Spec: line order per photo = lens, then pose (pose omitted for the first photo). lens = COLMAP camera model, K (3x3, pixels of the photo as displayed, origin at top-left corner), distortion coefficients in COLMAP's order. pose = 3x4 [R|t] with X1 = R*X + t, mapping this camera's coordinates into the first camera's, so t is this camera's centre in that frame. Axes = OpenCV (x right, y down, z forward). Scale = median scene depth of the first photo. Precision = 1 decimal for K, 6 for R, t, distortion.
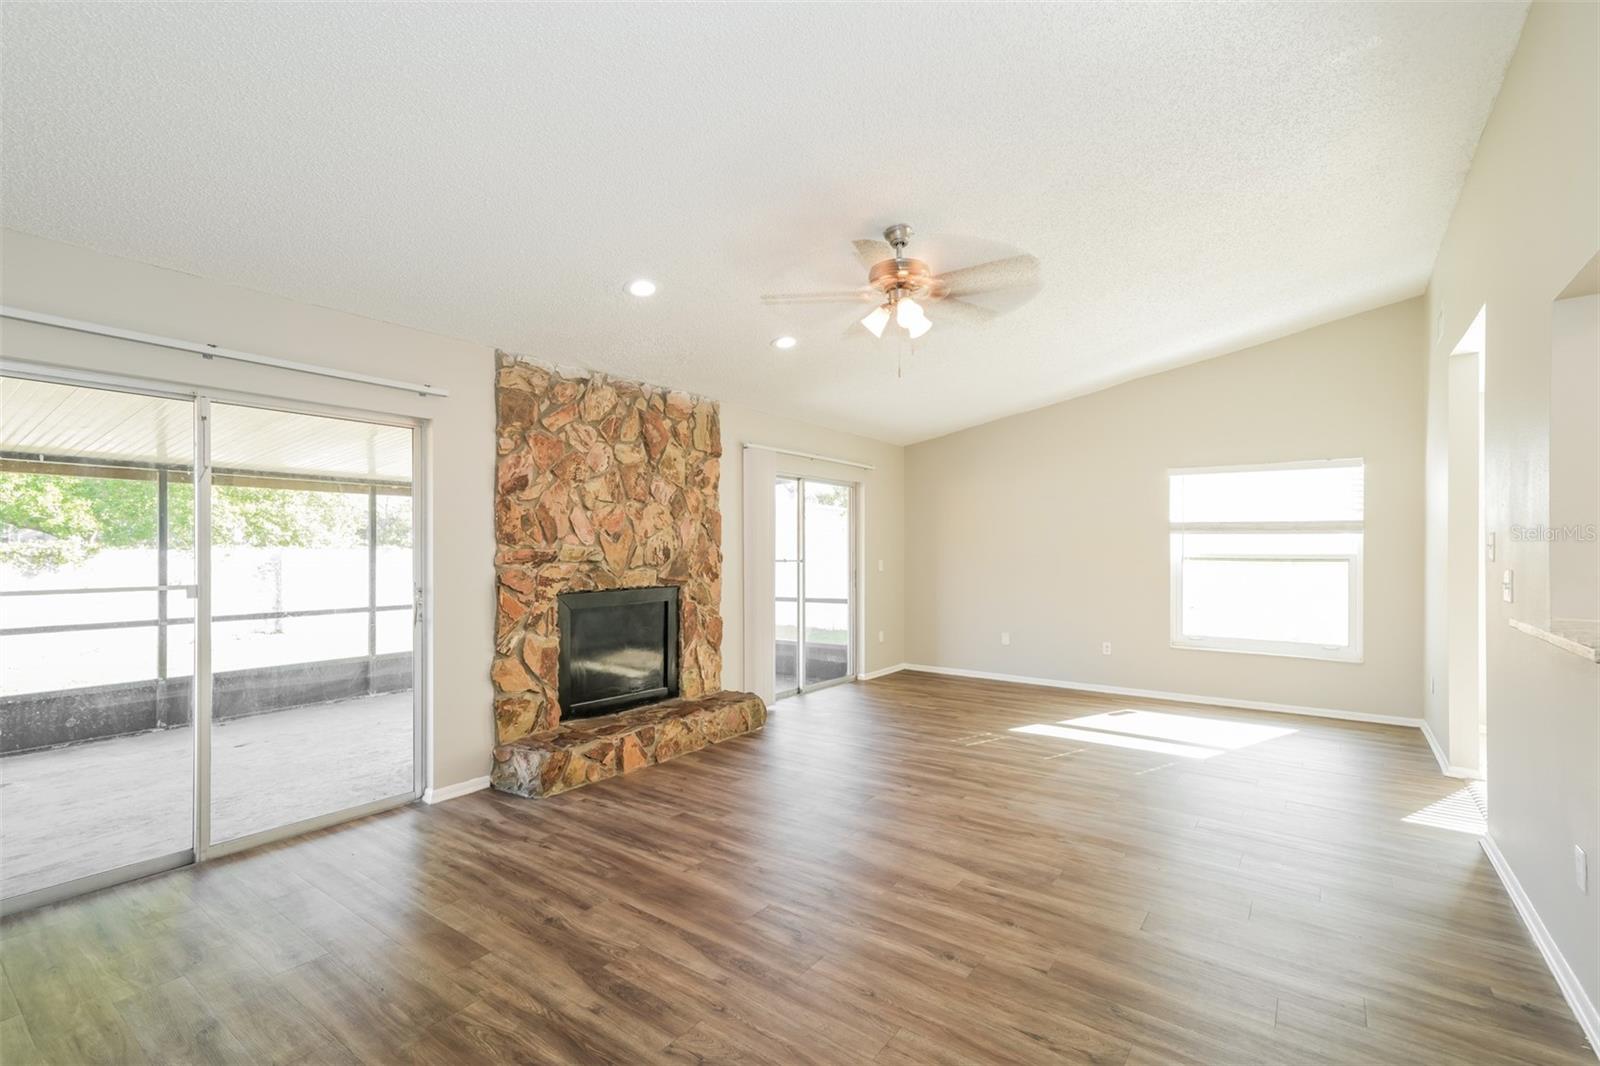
lens RADIAL K [[730.7, 0, 768.2], [0, 730.7, 545.4], [0, 0, 1]] dist [-0.015147, 0.005848]
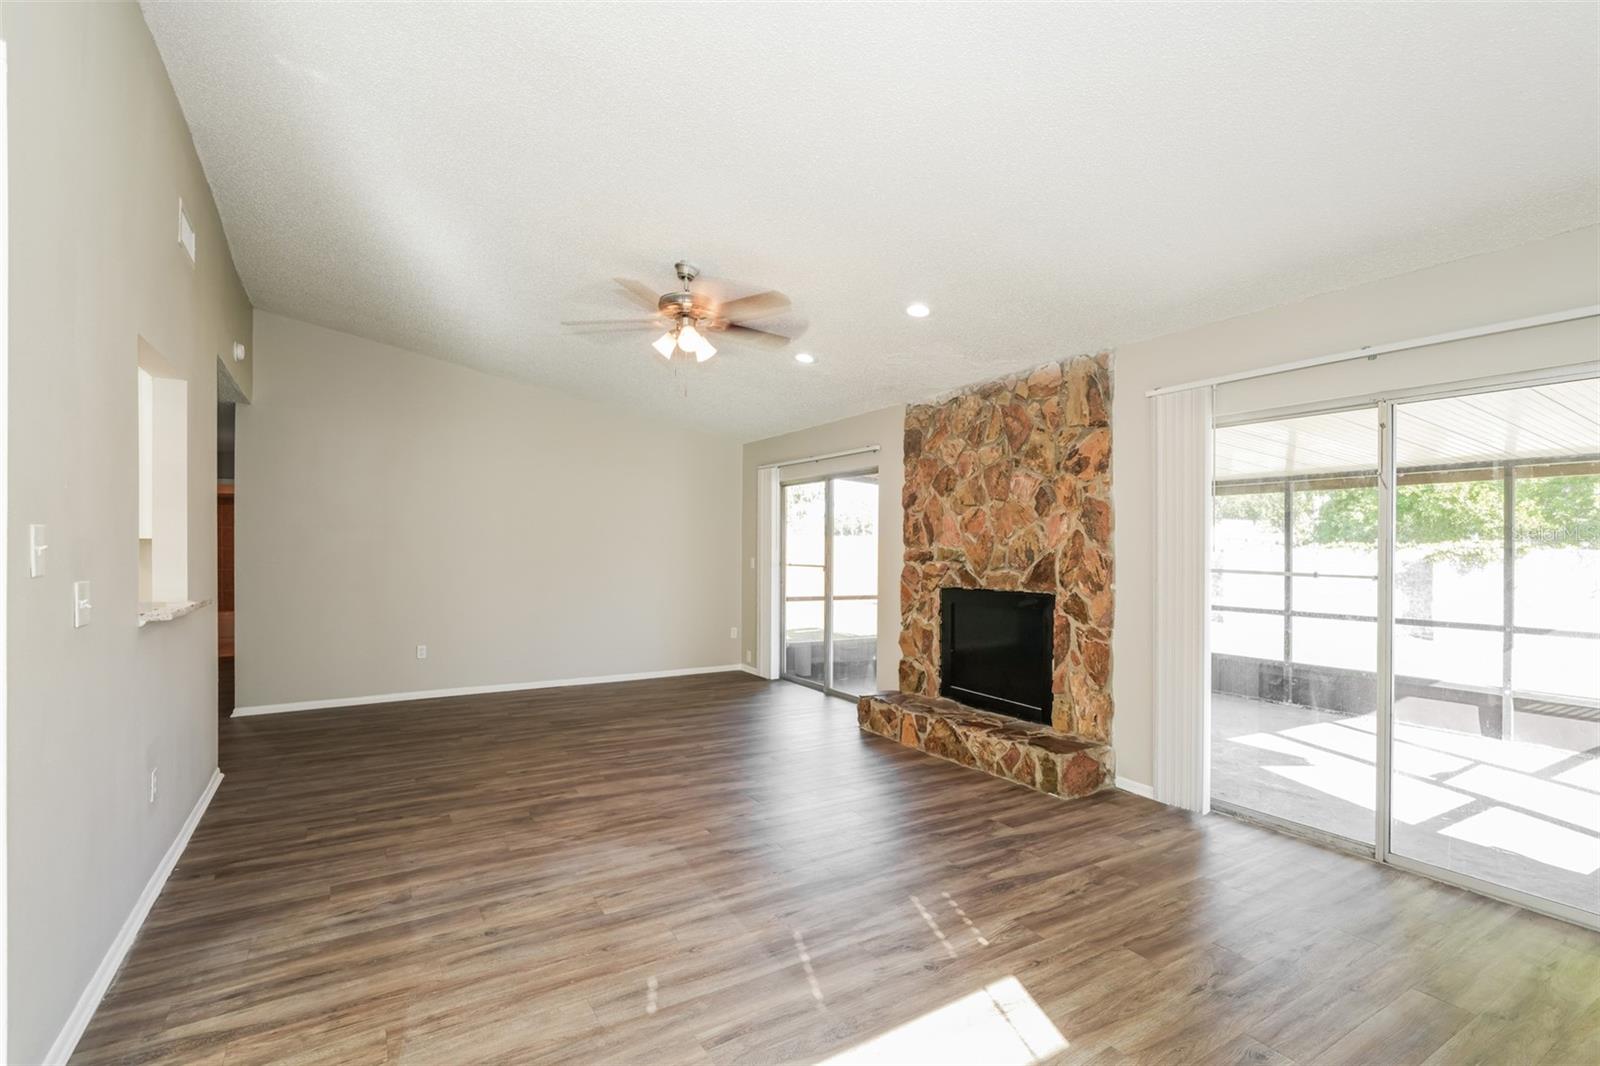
lens RADIAL K [[730.7, 0, 810.9], [0, 730.7, 542.0], [0, 0, 1]] dist [-0.015147, 0.005848]
pose [[-0.344883, -0.007691, -0.938614, 0.792849], [0.001001, 0.999963, -0.008561, 0.002350], [0.938645, -0.003892, -0.344862, 1.065777]]
